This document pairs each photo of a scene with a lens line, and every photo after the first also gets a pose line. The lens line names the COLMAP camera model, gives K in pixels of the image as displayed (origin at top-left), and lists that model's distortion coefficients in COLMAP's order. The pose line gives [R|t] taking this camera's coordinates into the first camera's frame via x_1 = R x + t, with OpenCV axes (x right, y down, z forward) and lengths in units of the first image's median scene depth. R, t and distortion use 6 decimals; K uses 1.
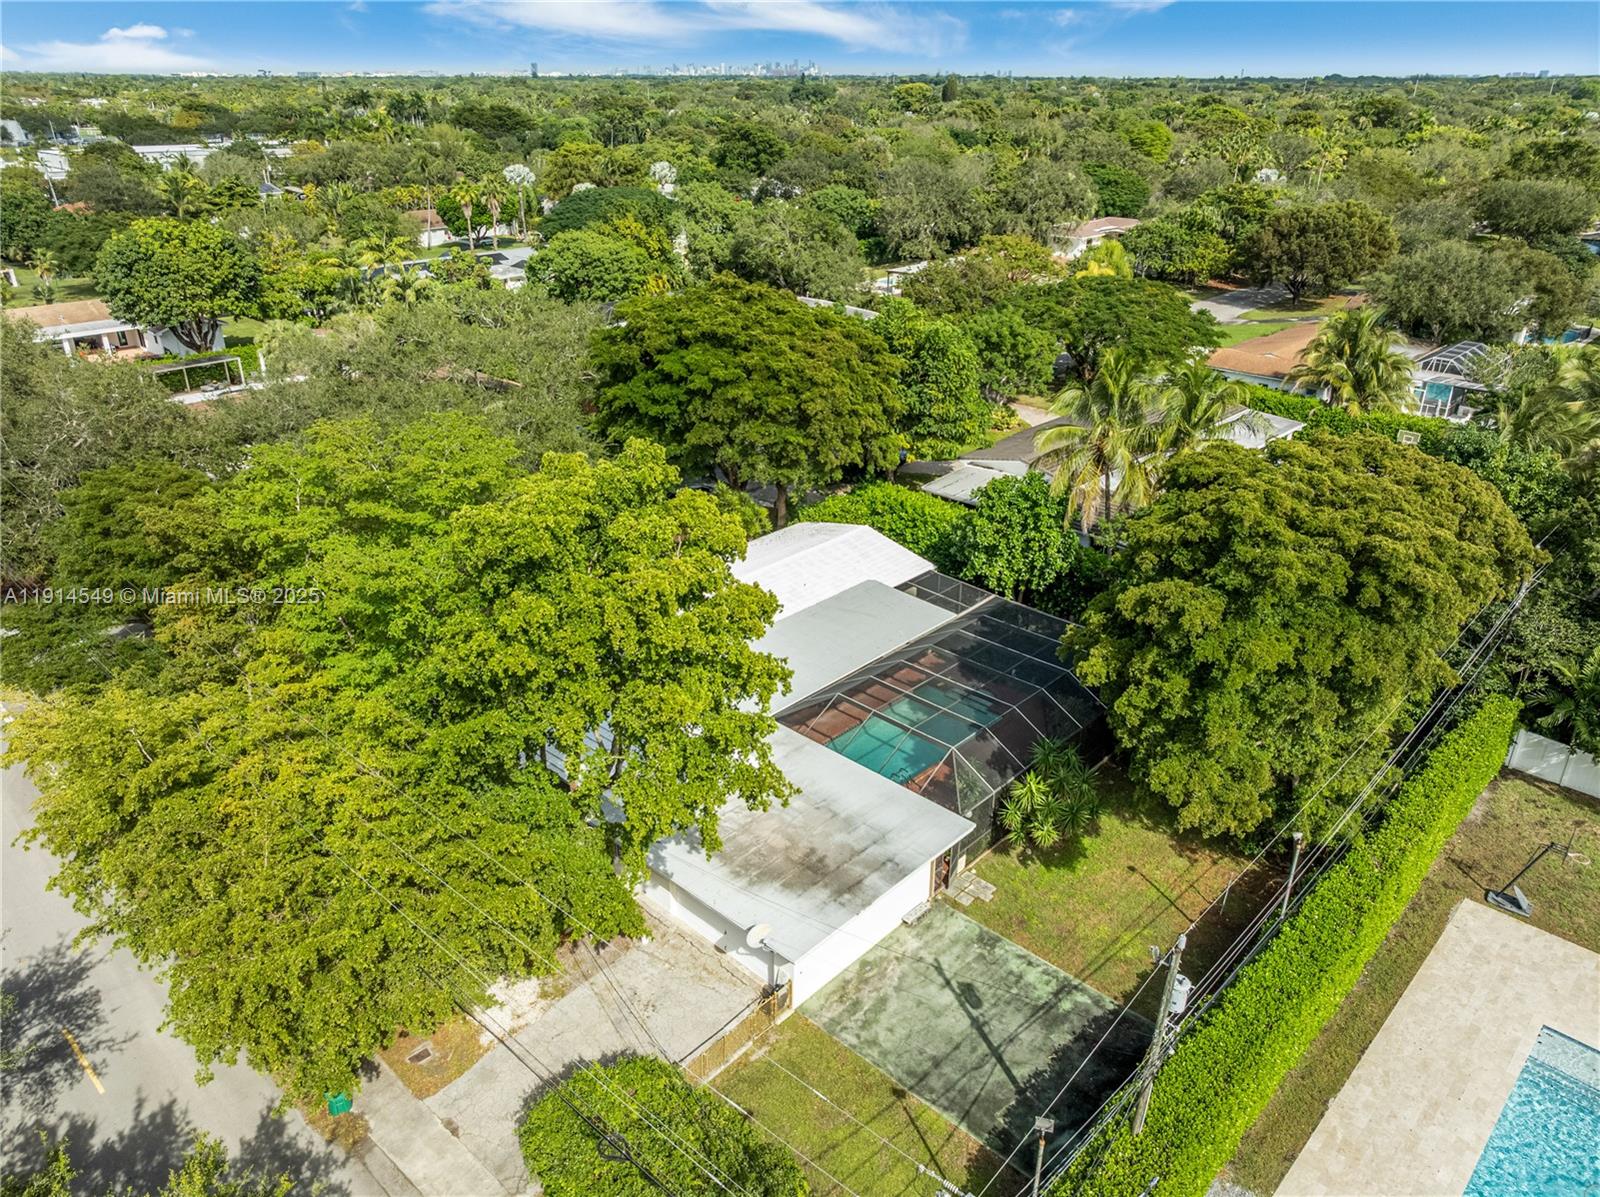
lens RADIAL K [[1126.7, 0, 800.0], [0, 1126.7, 598.5], [0, 0, 1]] dist [-0.003057, -0.001427]
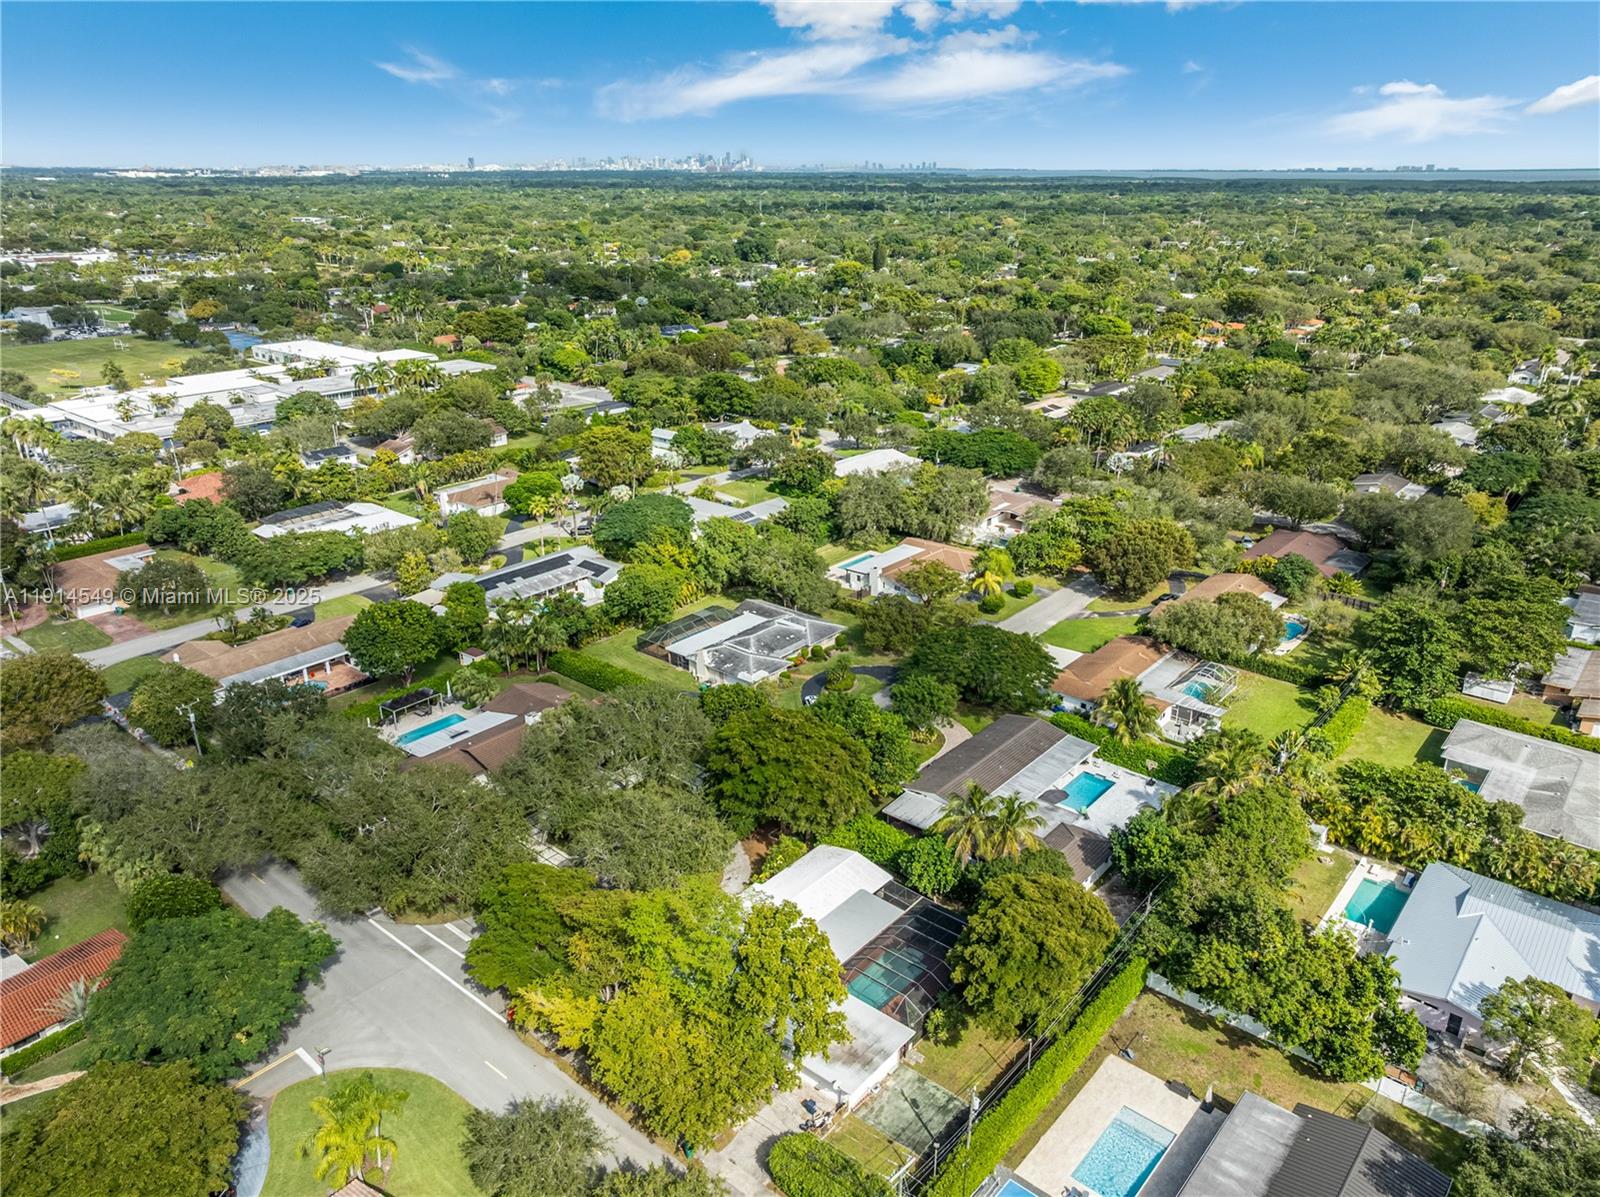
lens RADIAL K [[1124.9, 0, 800.0], [0, 1124.9, 598.5], [0, 0, 1]] dist [0.004296, -0.001211]
pose [[0.998393, -0.022672, 0.051934, -0.205615], [0.026051, 0.997523, -0.065340, -0.596918], [-0.050324, 0.066588, 0.996511, -1.525895]]
